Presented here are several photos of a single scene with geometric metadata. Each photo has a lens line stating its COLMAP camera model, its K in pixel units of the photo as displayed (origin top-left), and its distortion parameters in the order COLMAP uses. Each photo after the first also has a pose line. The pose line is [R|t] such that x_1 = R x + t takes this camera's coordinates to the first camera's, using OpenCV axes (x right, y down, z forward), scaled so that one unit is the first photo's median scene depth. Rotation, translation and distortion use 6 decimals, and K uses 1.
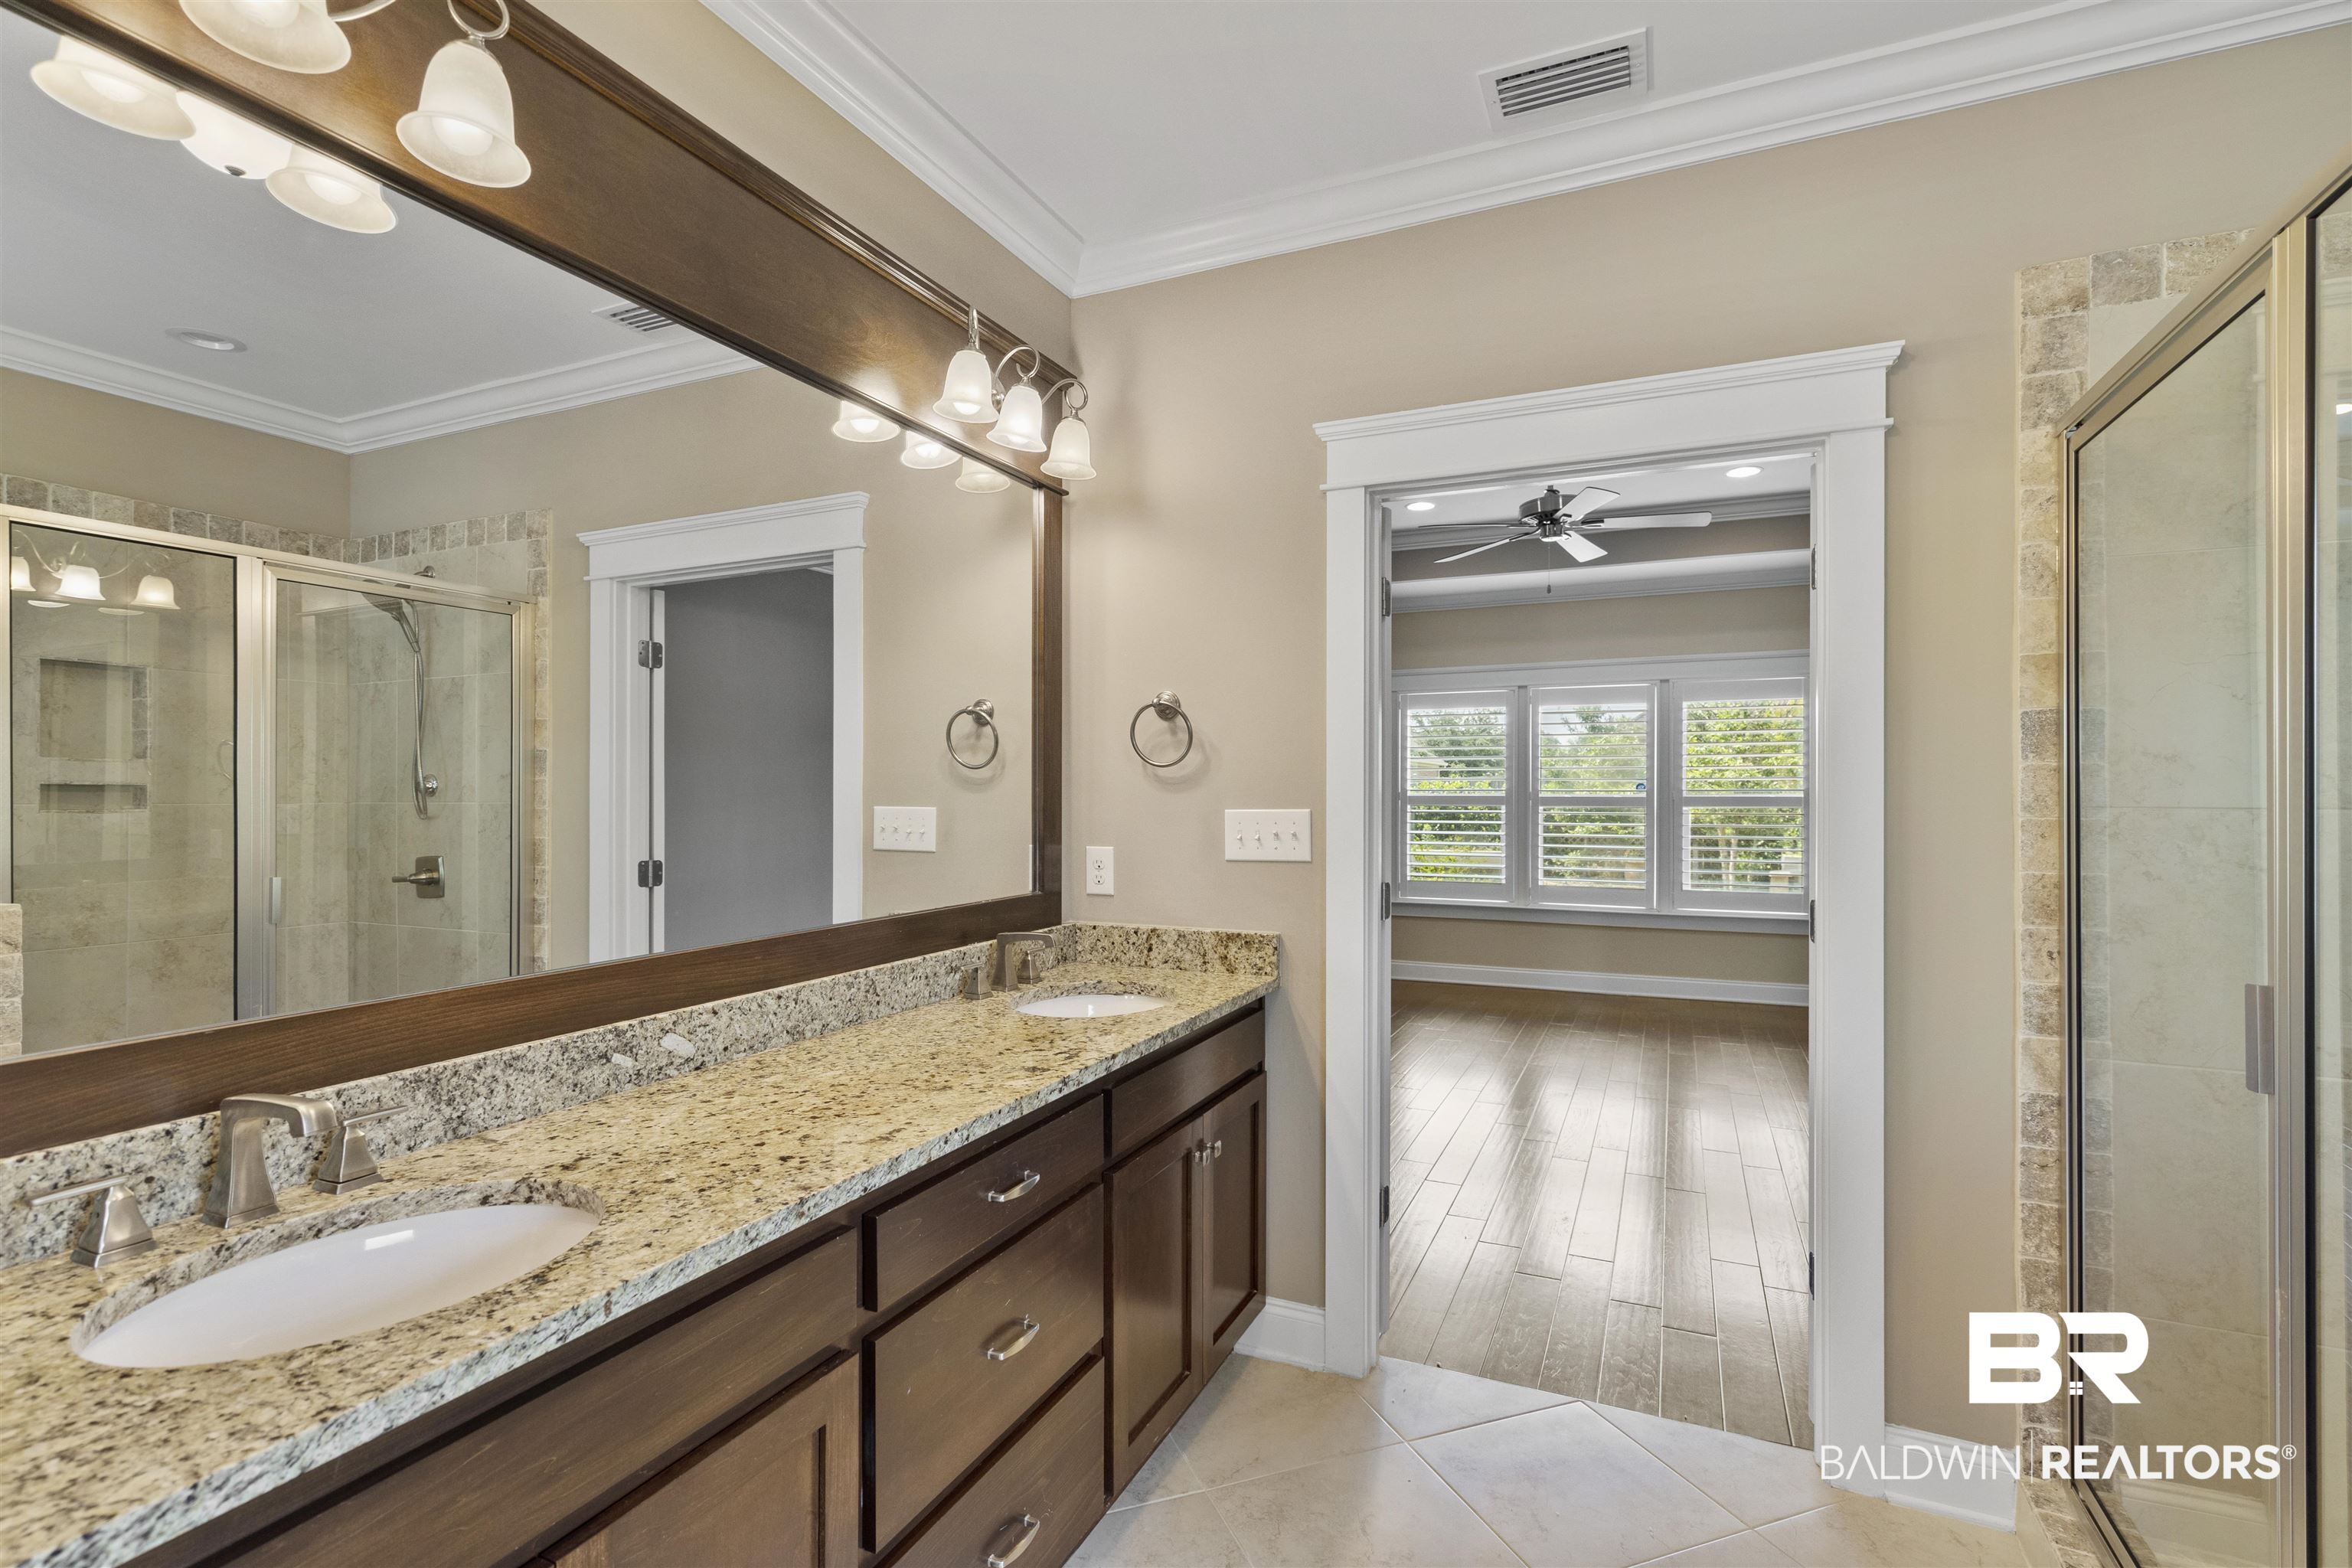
lens RADIAL K [[1090.0, 0, 1161.4], [0, 1090.0, 799.5], [0, 0, 1]] dist [-0.000184, 0.000831]
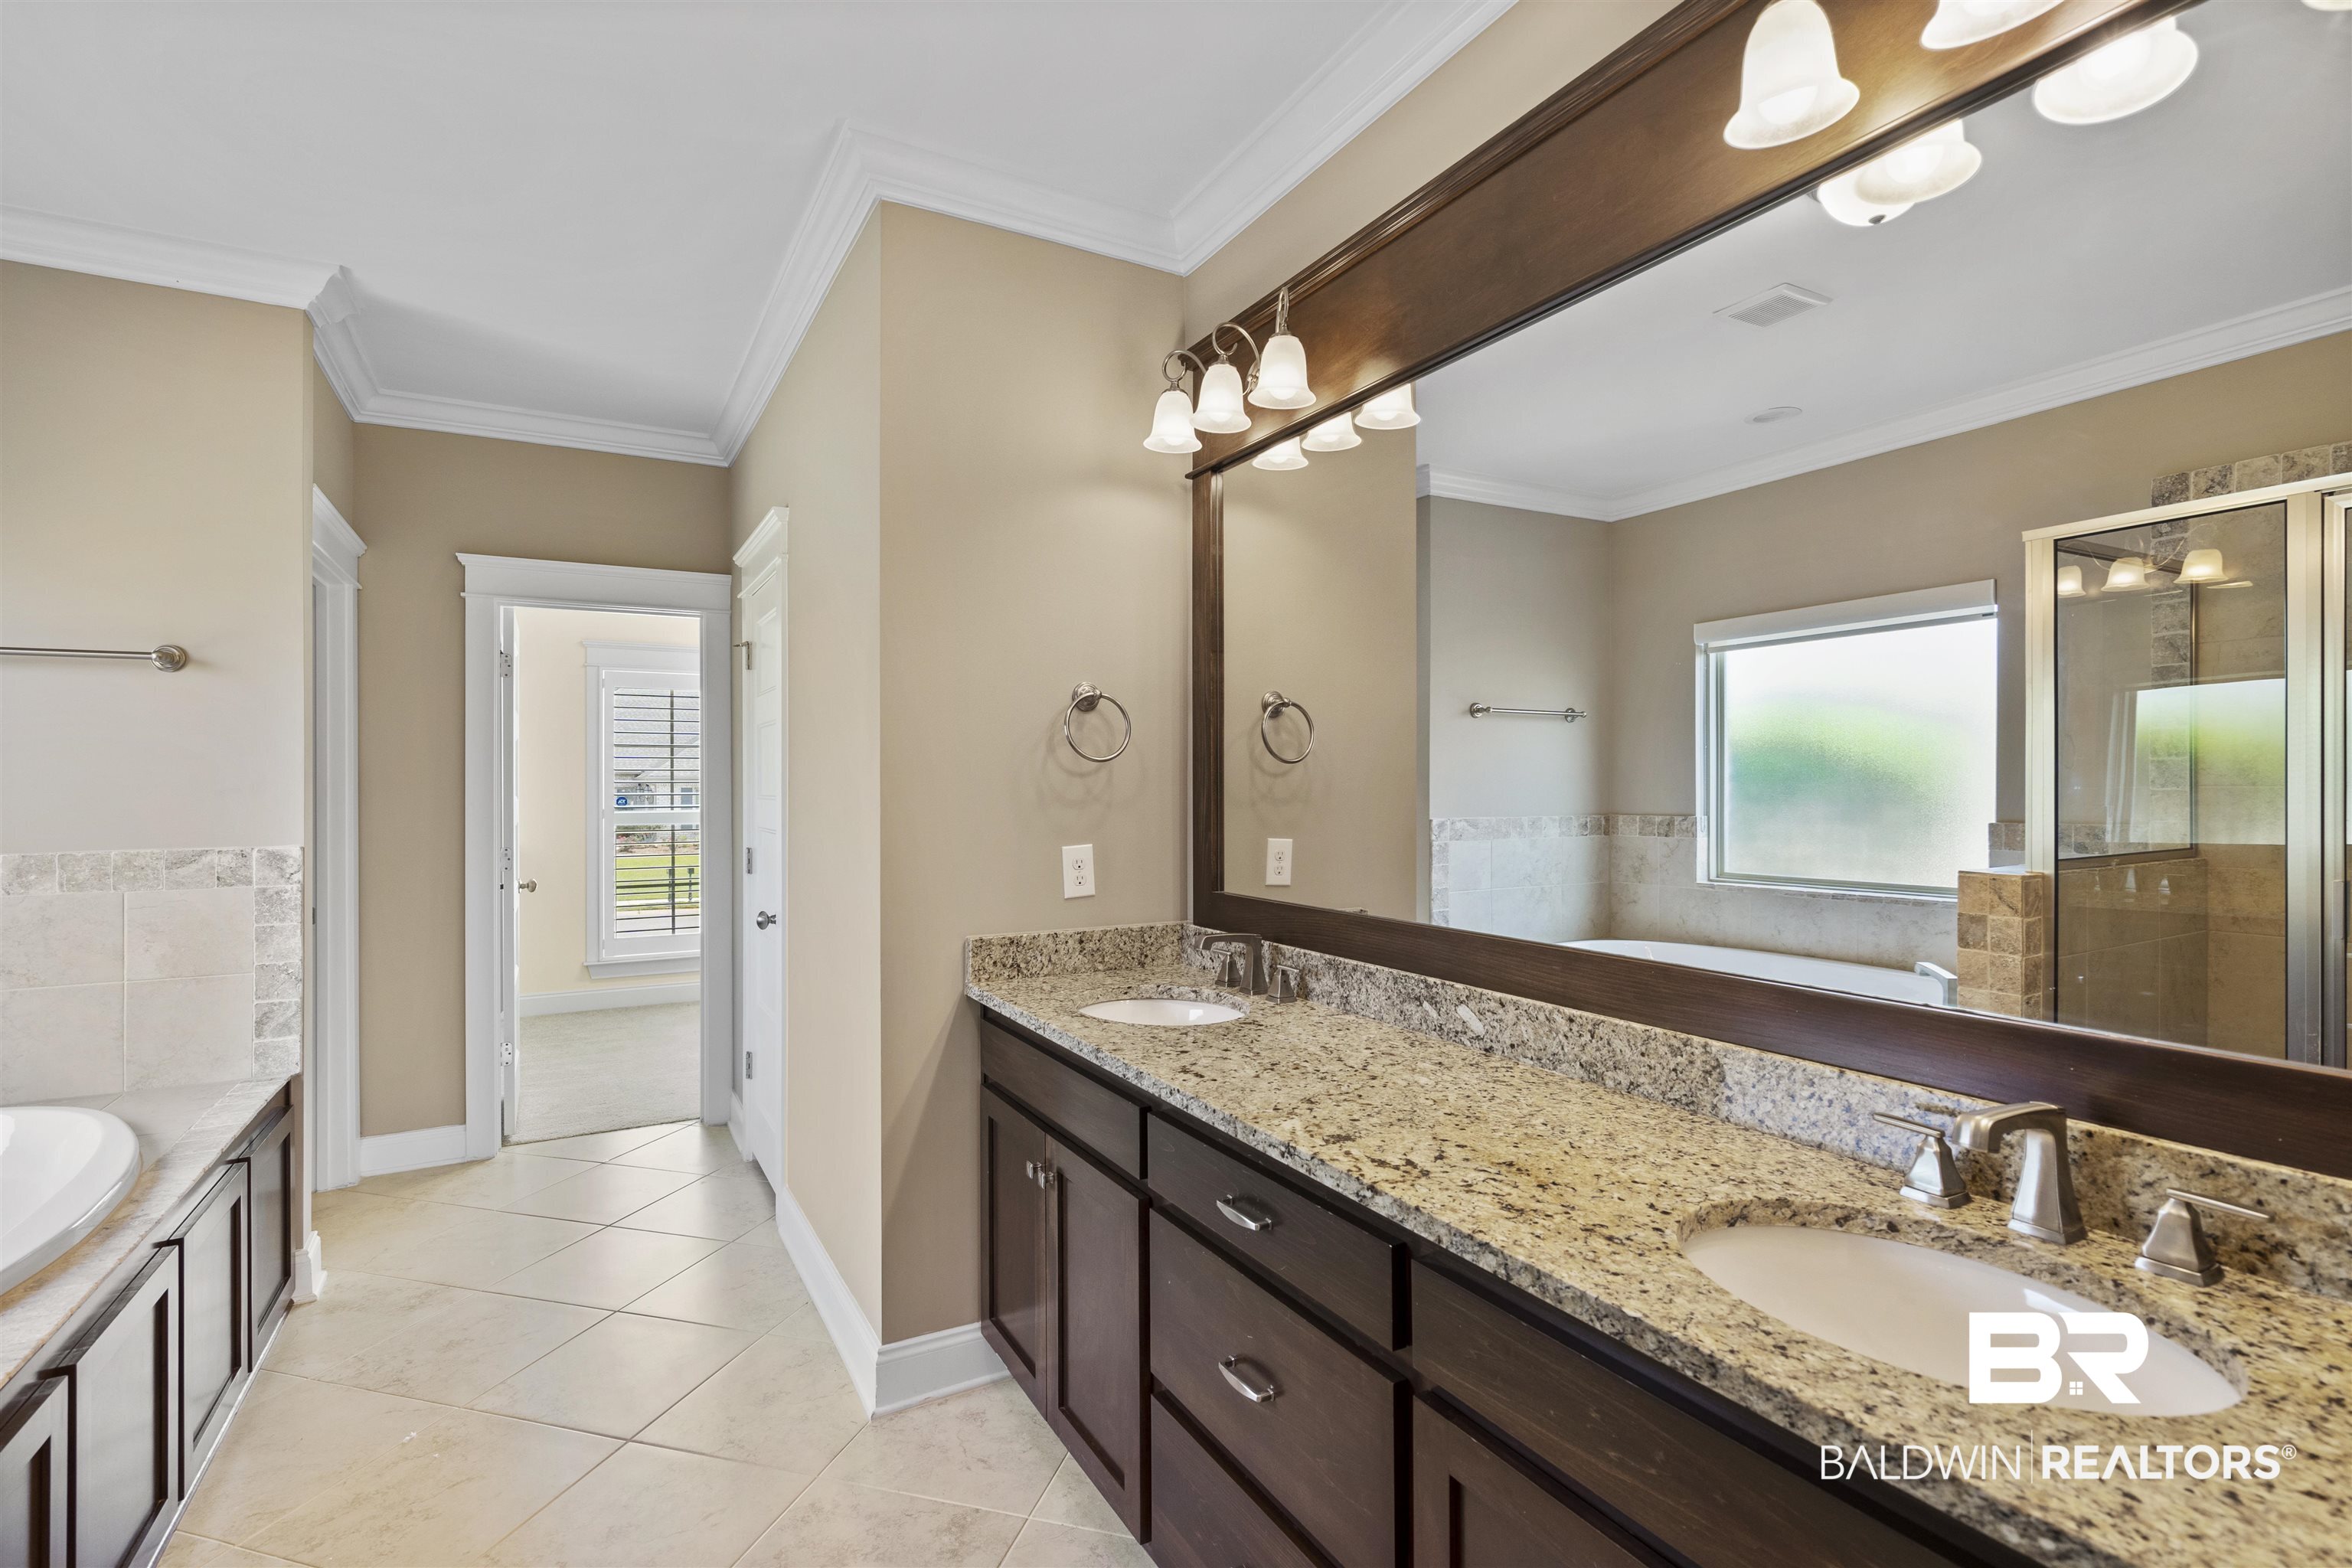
lens RADIAL K [[1090.0, 0, 1164.1], [0, 1090.0, 777.0], [0, 0, 1]] dist [-0.000184, 0.000831]
pose [[-0.586922, 0.002928, -0.809638, 0.640089], [0.001719, 0.999996, 0.002370, -0.019794], [0.809642, -0.000001, -0.586924, 1.447803]]
